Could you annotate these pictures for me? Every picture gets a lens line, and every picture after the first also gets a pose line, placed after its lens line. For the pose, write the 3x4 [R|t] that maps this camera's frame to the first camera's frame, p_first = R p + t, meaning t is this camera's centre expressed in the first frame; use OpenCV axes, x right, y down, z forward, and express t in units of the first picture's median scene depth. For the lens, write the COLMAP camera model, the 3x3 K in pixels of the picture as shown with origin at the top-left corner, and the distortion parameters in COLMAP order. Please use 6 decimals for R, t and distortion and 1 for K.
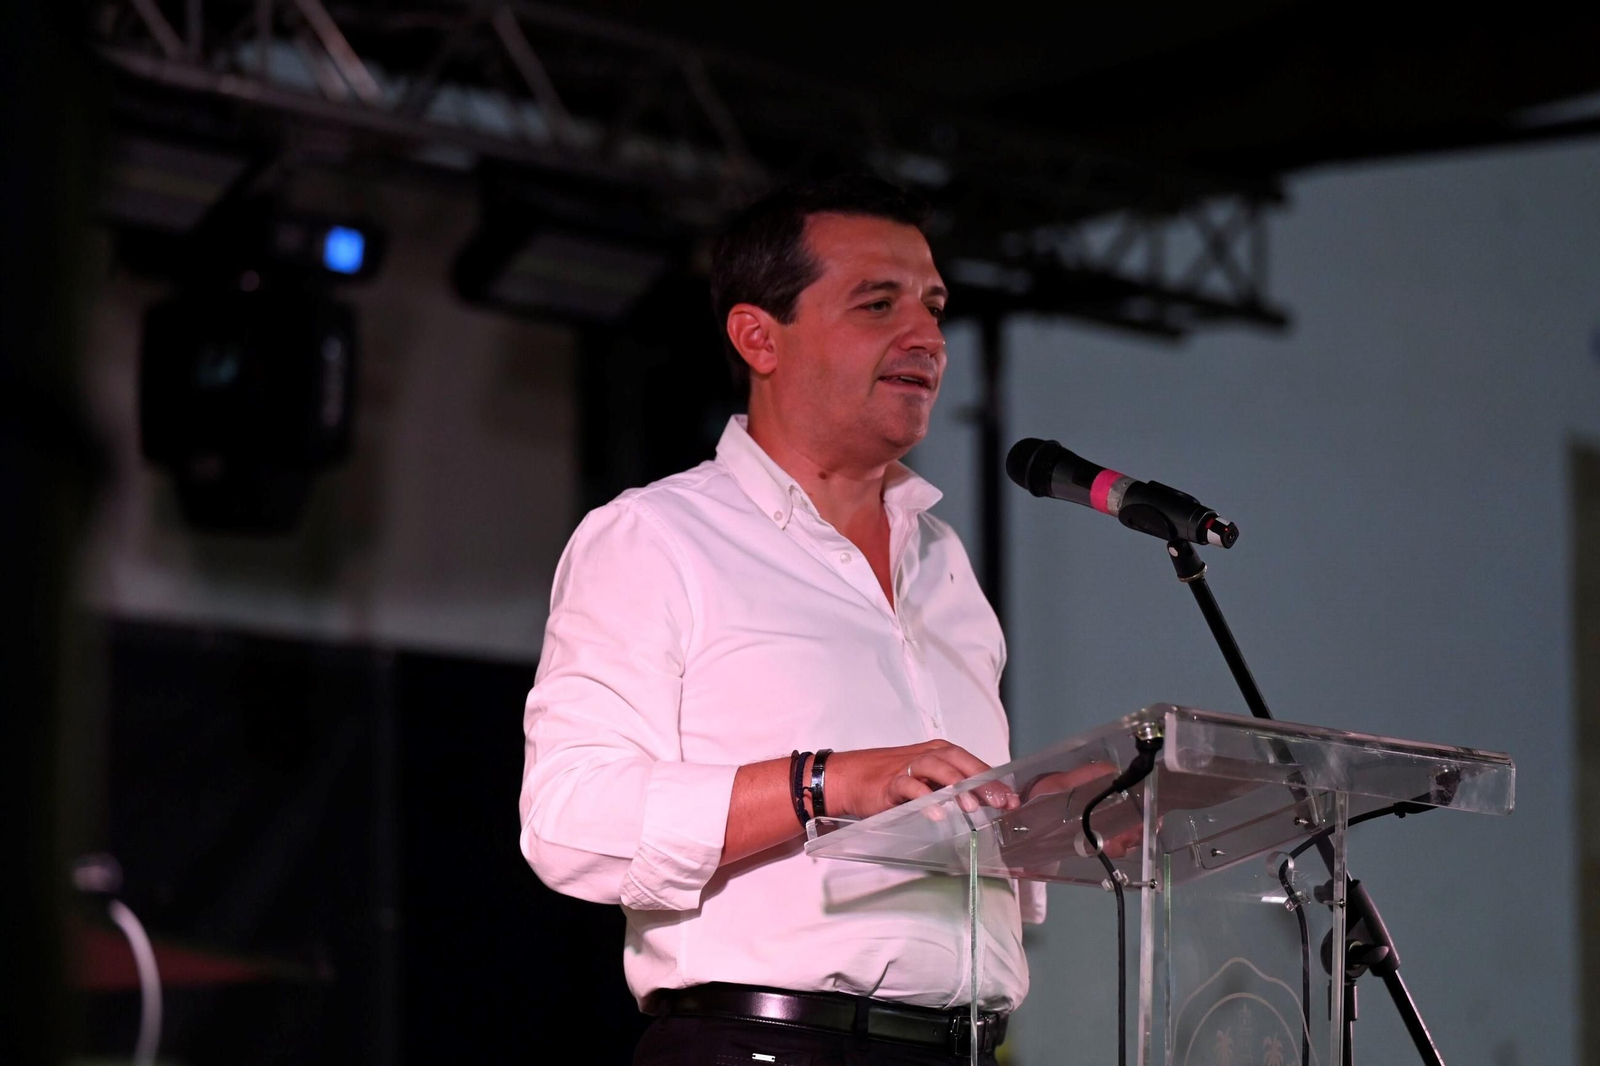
lens RADIAL K [[6323.4, 0, 804.7], [0, 6323.4, 539.7], [0, 0, 1]] dist [0.107467, 0.000000]
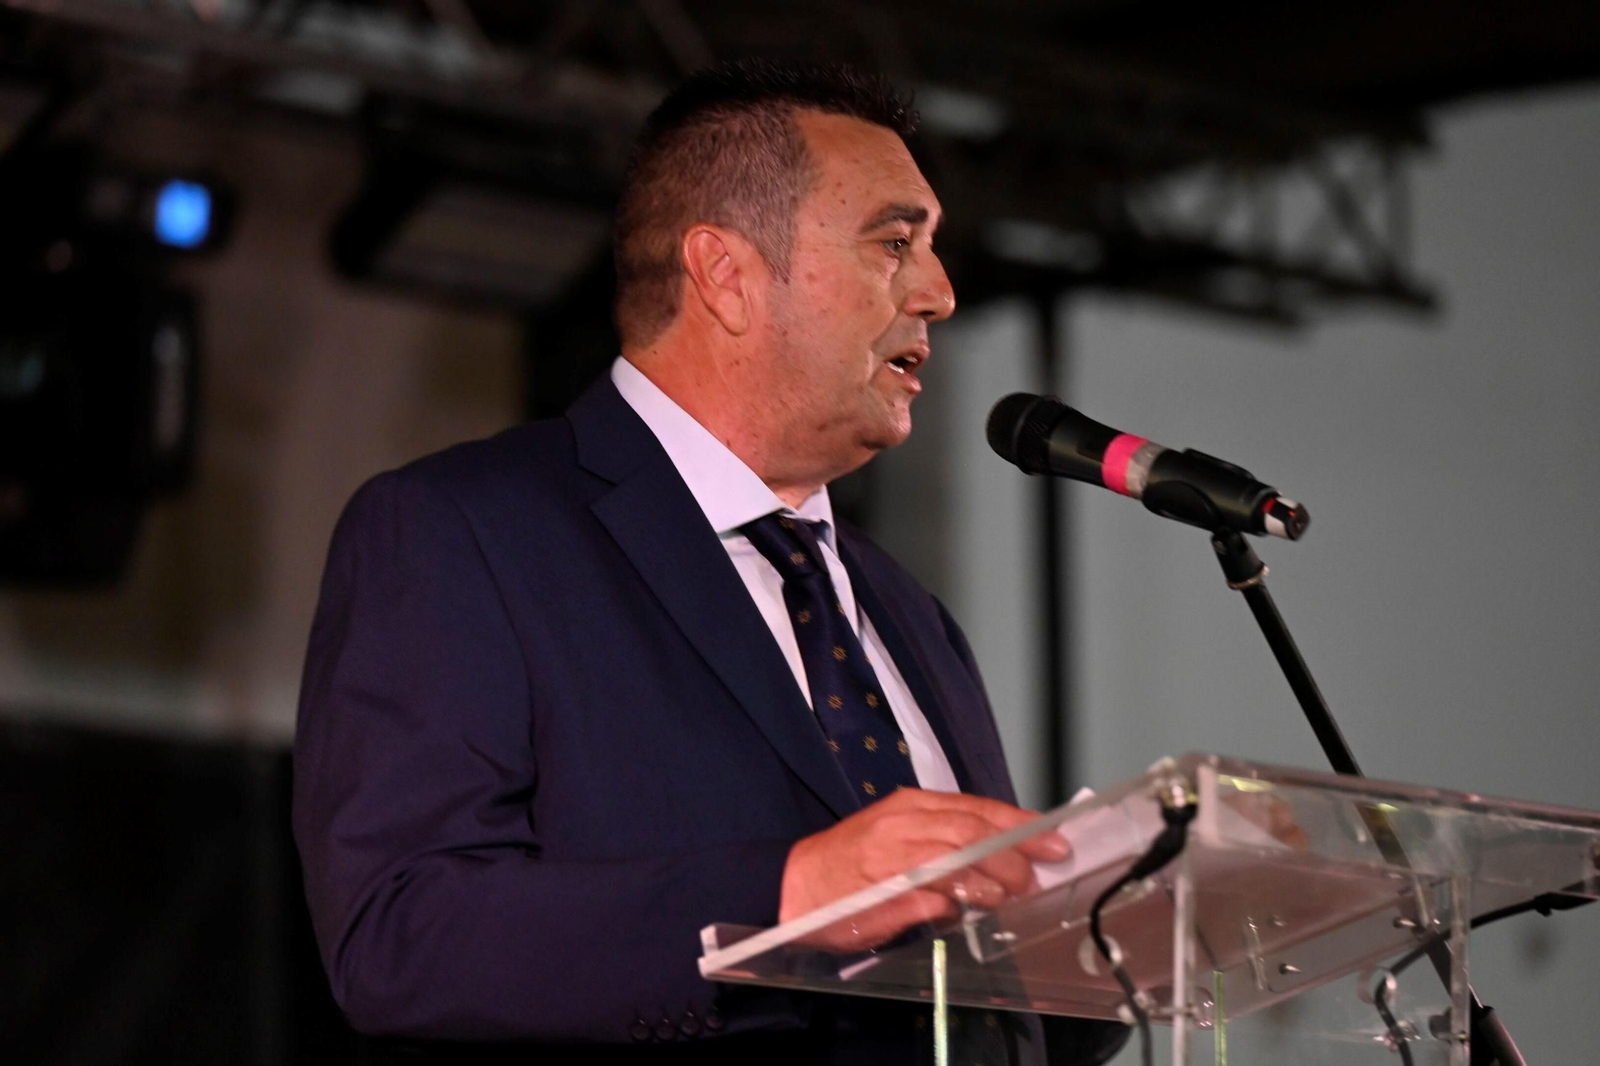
lens RADIAL K [[7564.5, 0, 793.0], [0, 7564.5, 526.6], [0, 0, 1]] dist [0.344748, 0.000000]
pose [[0.999749, -0.014877, -0.016742, 0.024303], [0.014594, 0.999751, -0.016909, 0.013224], [0.016989, 0.016661, 0.999717, 0.143901]]
